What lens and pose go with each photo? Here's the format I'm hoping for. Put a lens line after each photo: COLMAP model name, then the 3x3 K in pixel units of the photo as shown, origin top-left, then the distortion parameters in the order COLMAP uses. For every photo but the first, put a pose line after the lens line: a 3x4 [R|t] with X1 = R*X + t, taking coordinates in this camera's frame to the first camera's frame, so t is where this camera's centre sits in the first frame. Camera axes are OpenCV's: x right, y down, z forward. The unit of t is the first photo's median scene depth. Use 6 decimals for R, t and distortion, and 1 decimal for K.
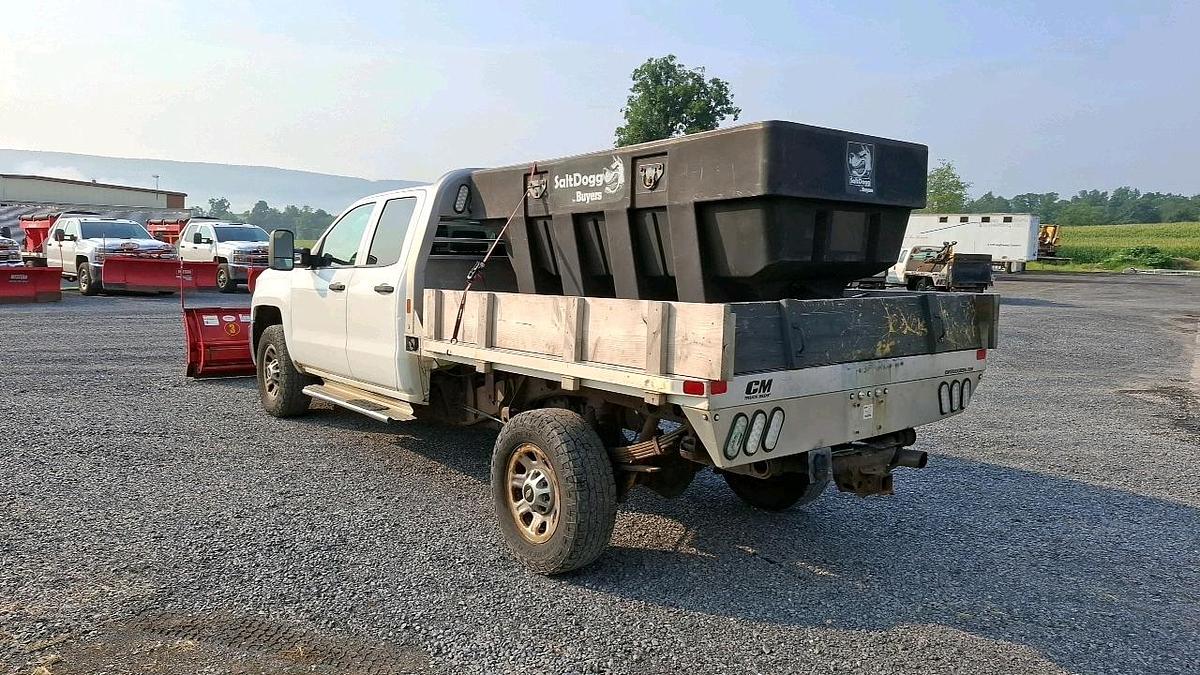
lens RADIAL K [[838.1, 0, 601.4], [0, 838.1, 333.8], [0, 0, 1]] dist [0.086538, -0.103503]
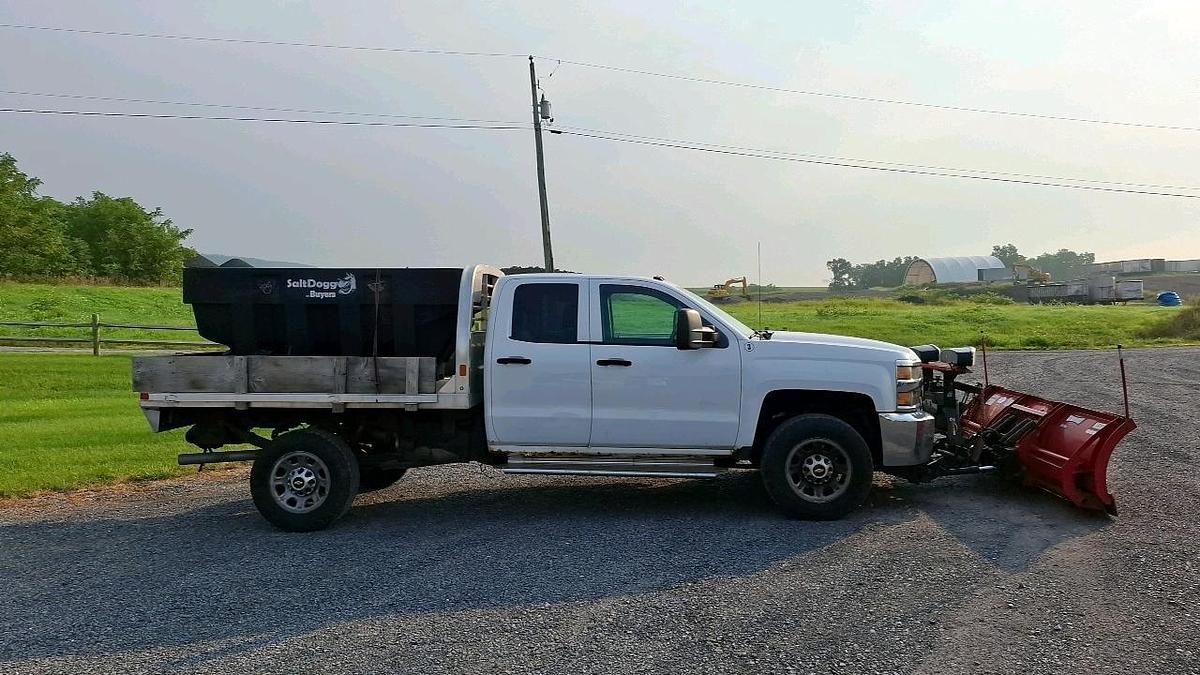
lens RADIAL K [[820.0, 0, 602.4], [0, 820.0, 319.4], [0, 0, 1]] dist [0.079255, -0.001719]
pose [[0.679078, 0.000560, 0.734066, -0.819562], [0.054981, 0.997152, -0.051623, -0.003602], [-0.732004, 0.075415, 0.677113, -0.471847]]
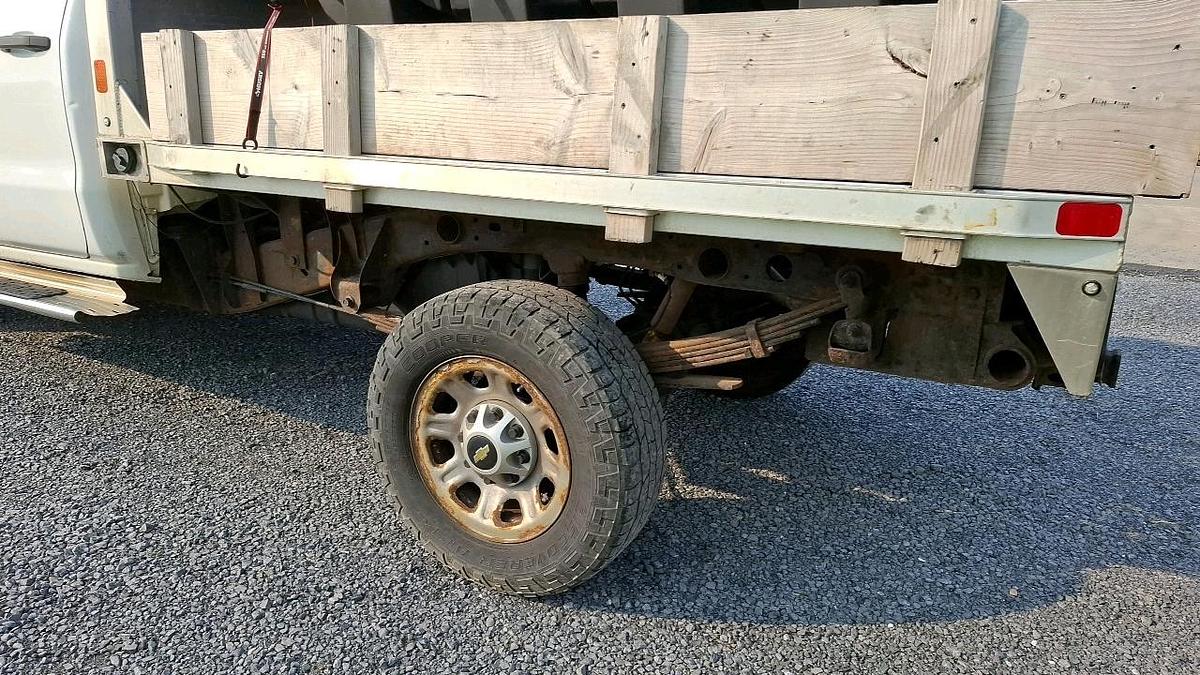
lens RADIAL K [[838.1, 0, 611.3], [0, 838.1, 355.4], [0, 0, 1]] dist [0.086538, -0.103503]
pose [[0.920534, -0.102620, 0.376942, -0.193100], [0.019942, 0.975968, 0.217001, 0.025399], [-0.390152, -0.192240, 0.900458, 0.517492]]
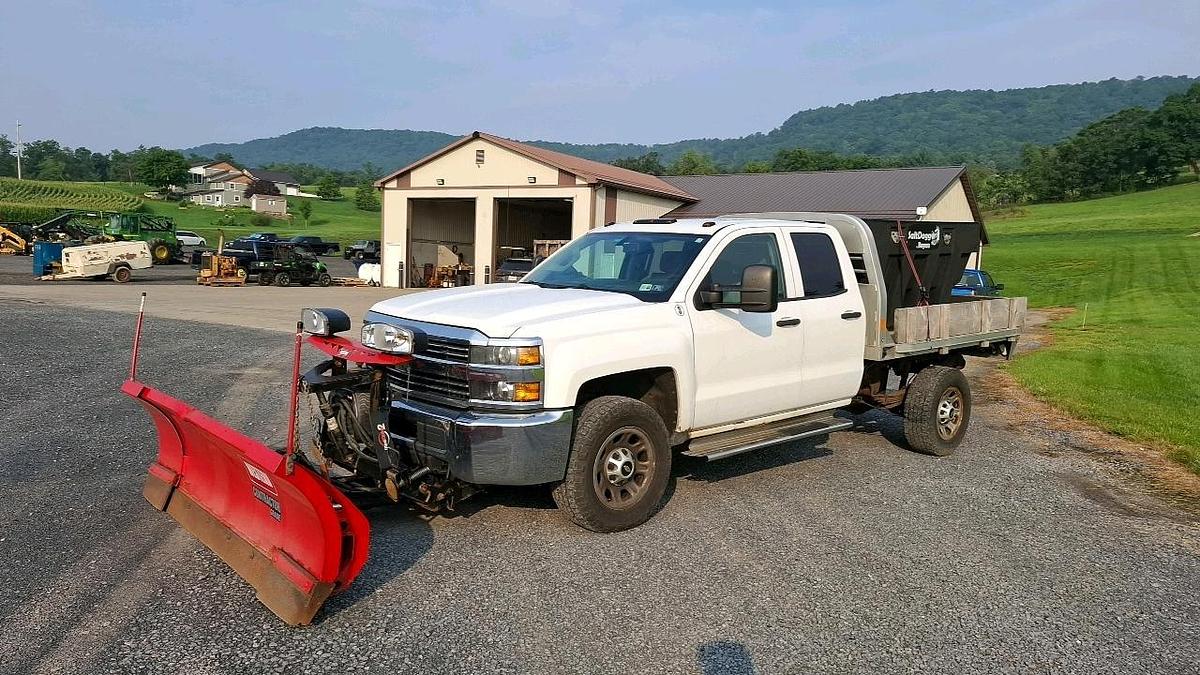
lens RADIAL K [[838.1, 0, 604.9], [0, 838.1, 351.9], [0, 0, 1]] dist [0.086538, -0.103503]
pose [[-0.060311, -0.144408, 0.987679, -1.765972], [0.062049, 0.987024, 0.148102, -0.248411], [-0.996249, 0.070217, -0.050568, 1.772702]]
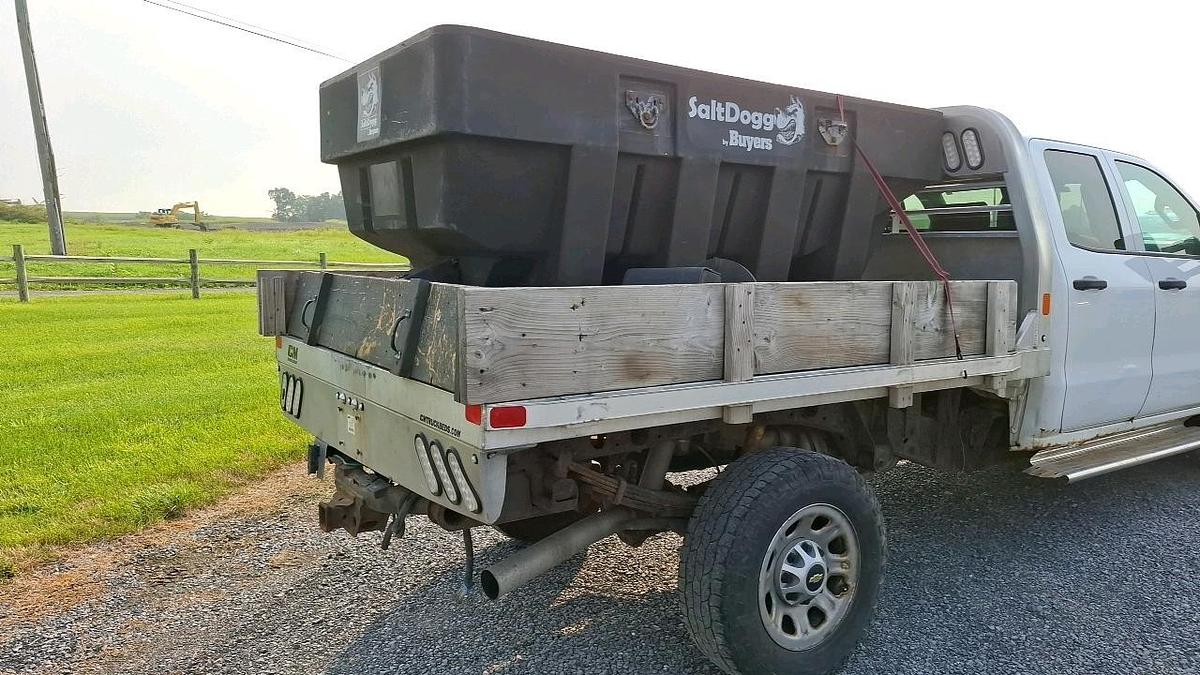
lens RADIAL K [[838.1, 0, 604.6], [0, 838.1, 328.1], [0, 0, 1]] dist [0.086538, -0.103503]
pose [[0.072395, -0.082945, 0.993921, -0.737181], [0.069762, 0.994516, 0.077913, -0.071808], [-0.994933, 0.063697, 0.077785, 1.075245]]
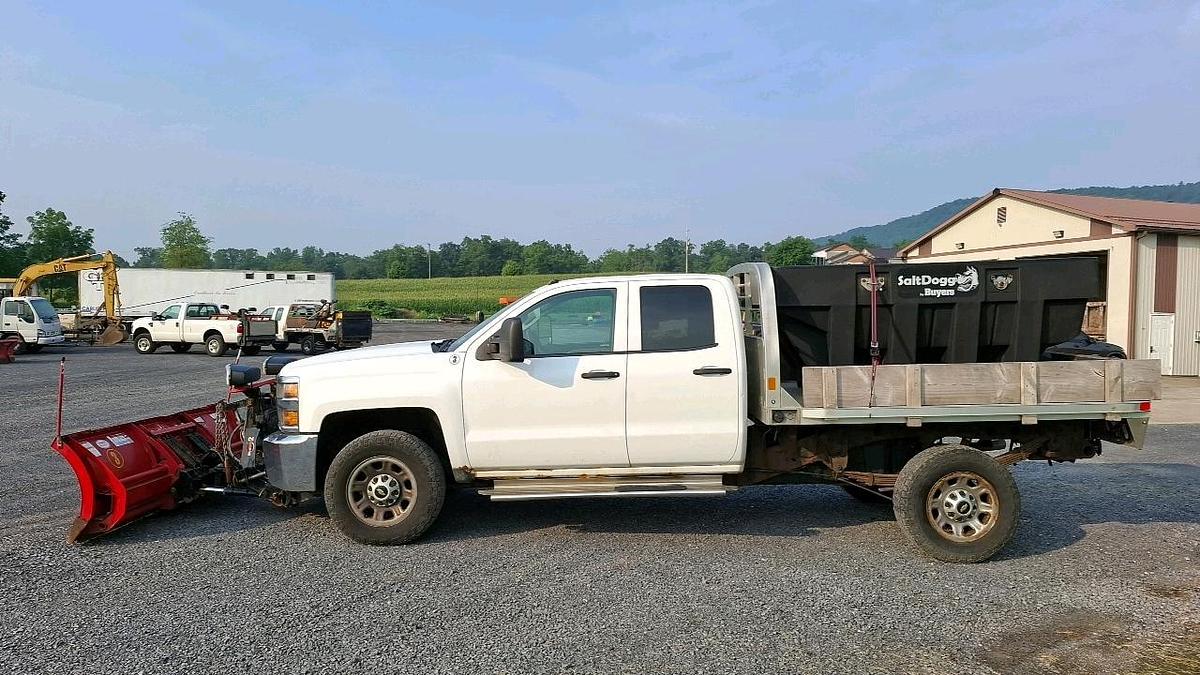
lens RADIAL K [[838.1, 0, 597.8], [0, 838.1, 333.5], [0, 0, 1]] dist [0.086538, -0.103503]
pose [[0.628164, -0.042378, 0.776926, -1.493199], [0.090058, 0.995765, -0.018500, -0.119566], [-0.772851, 0.081589, 0.629320, 0.549243]]
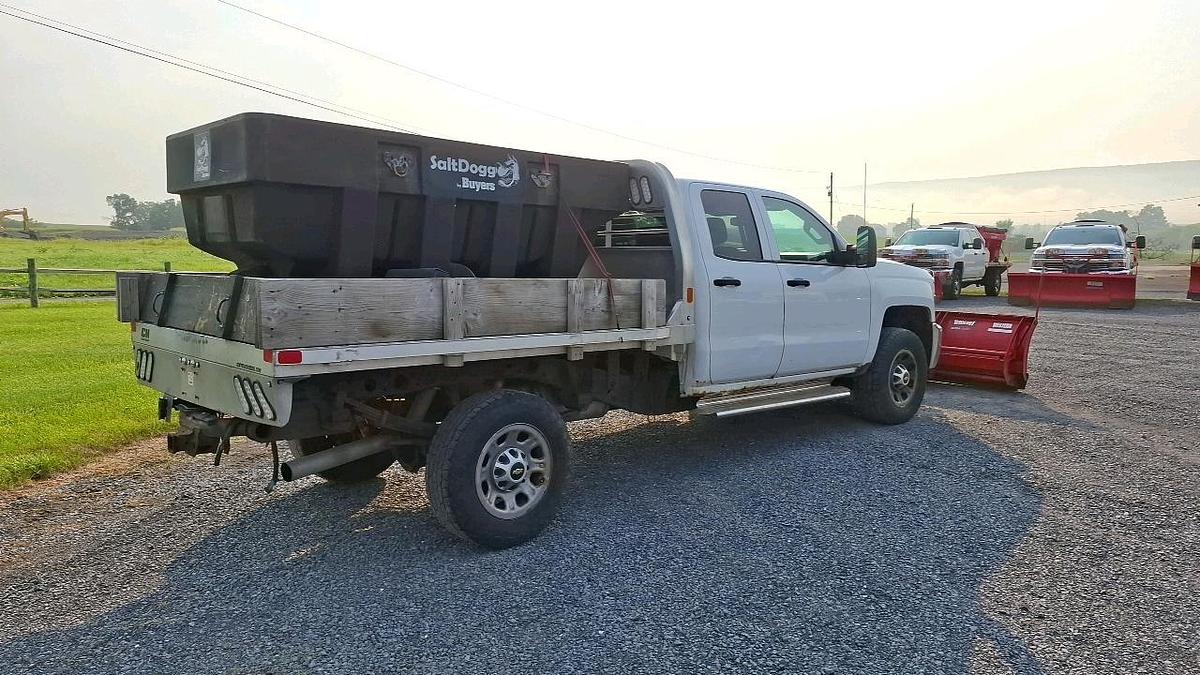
lens RADIAL K [[838.1, 0, 599.8], [0, 838.1, 328.9], [0, 0, 1]] dist [0.086538, -0.103503]
pose [[-0.074886, -0.071054, 0.994657, -1.079572], [0.069845, 0.994635, 0.076311, -0.054676], [-0.994743, 0.075187, -0.069521, 0.934642]]
